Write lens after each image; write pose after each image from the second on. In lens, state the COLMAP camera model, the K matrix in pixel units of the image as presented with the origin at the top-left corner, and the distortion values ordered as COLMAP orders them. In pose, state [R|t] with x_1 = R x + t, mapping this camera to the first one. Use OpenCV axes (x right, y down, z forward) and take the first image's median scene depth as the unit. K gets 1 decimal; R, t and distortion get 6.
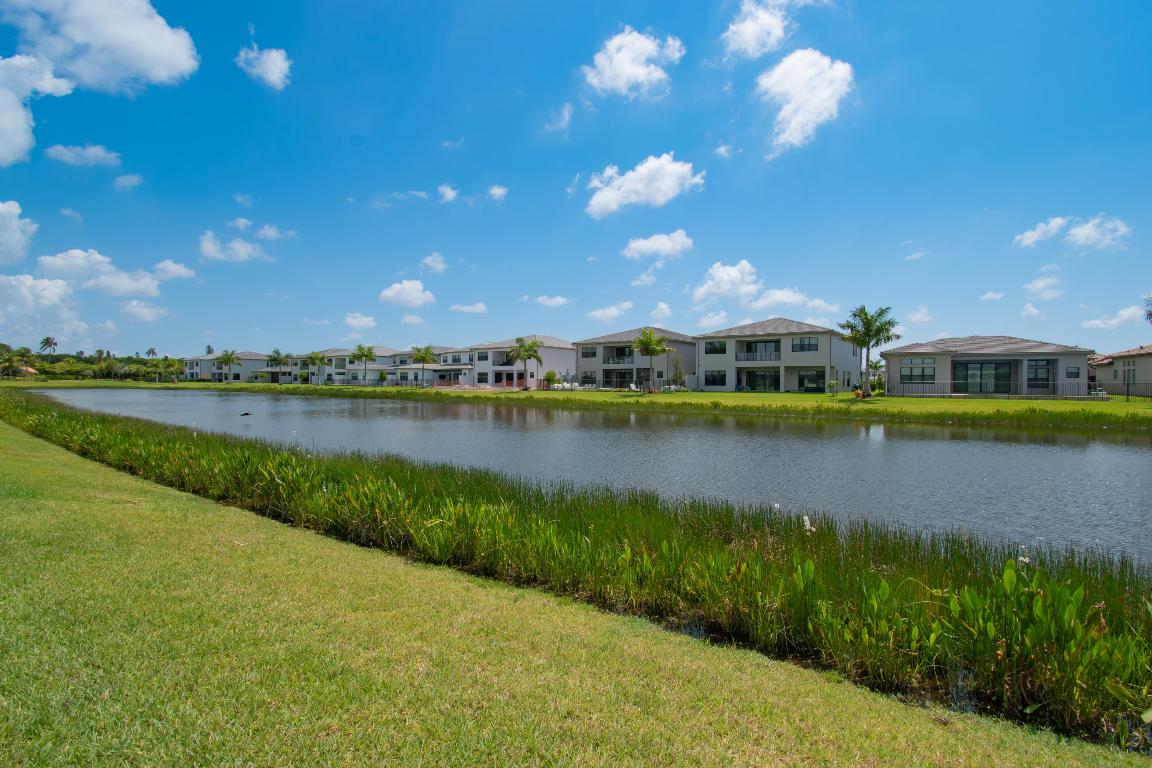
lens RADIAL K [[504.0, 0, 604.3], [0, 504.0, 392.6], [0, 0, 1]] dist [-0.037838, -0.001453]
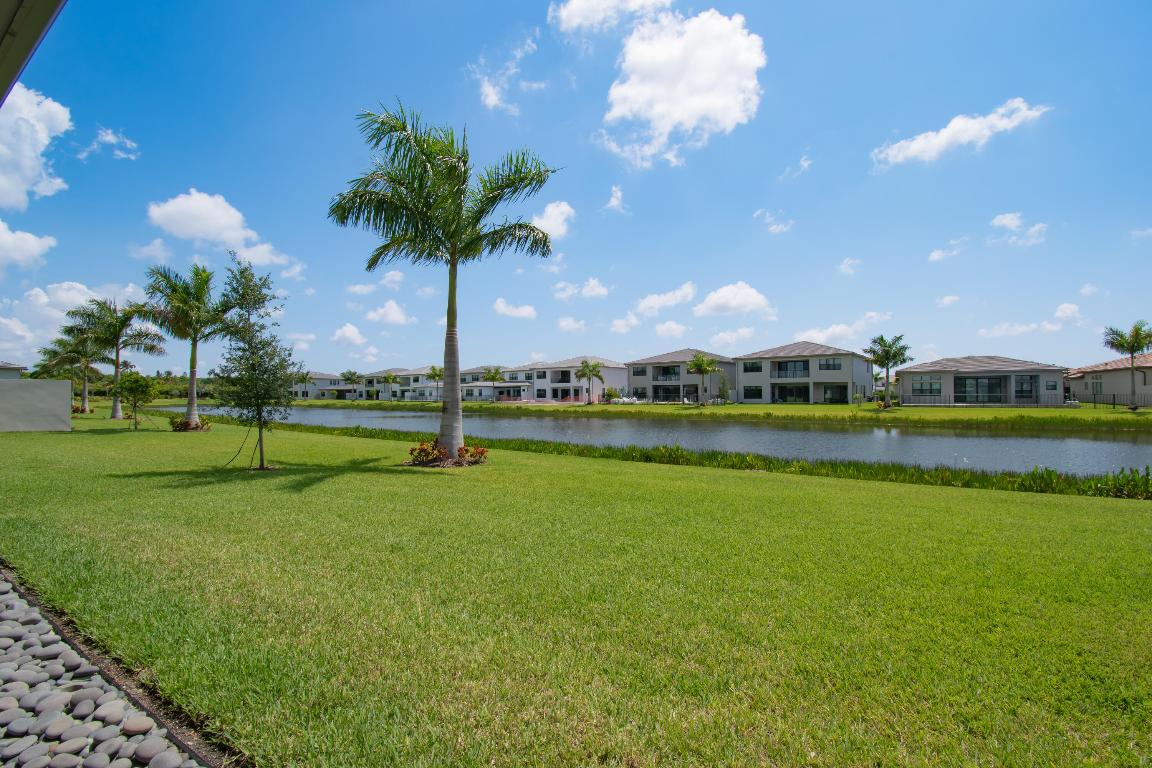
lens RADIAL K [[504.0, 0, 571.1], [0, 504.0, 387.7], [0, 0, 1]] dist [-0.037838, -0.001453]
pose [[0.999829, -0.012366, -0.013773, -0.200606], [0.011973, 0.999529, -0.028271, -0.011446], [0.014116, 0.028101, 0.999505, -0.208515]]
